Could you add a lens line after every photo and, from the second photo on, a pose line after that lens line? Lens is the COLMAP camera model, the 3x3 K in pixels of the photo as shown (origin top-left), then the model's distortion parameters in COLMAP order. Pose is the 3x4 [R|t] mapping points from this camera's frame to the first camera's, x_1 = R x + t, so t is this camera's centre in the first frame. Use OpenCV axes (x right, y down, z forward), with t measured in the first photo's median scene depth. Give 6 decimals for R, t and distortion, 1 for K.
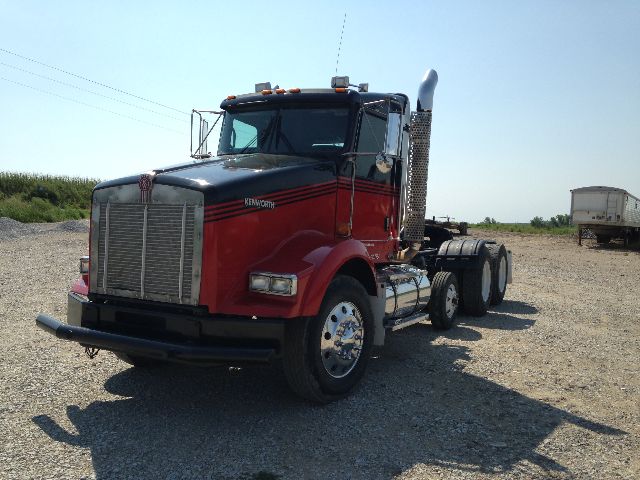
lens RADIAL K [[565.1, 0, 320.0], [0, 565.1, 240.0], [0, 0, 1]] dist [0.171313, -0.257455]
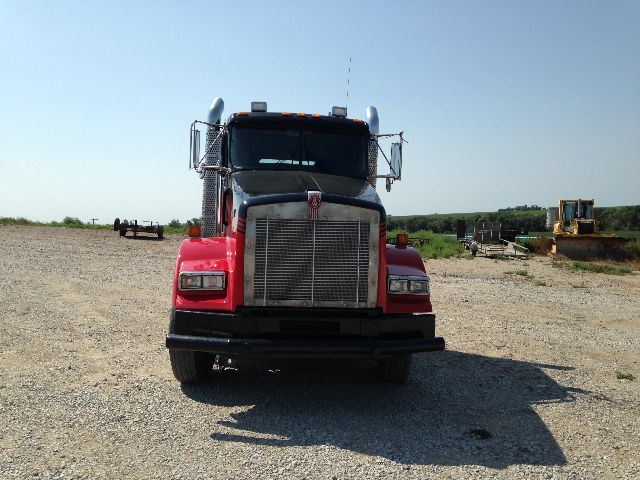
lens RADIAL K [[565.1, 0, 320.0], [0, 565.1, 240.0], [0, 0, 1]] dist [0.171313, -0.257455]
pose [[0.828381, -0.018089, 0.559873, -0.929911], [0.020982, 0.999779, 0.001257, -0.026813], [-0.559772, 0.010706, 0.828578, 0.097337]]
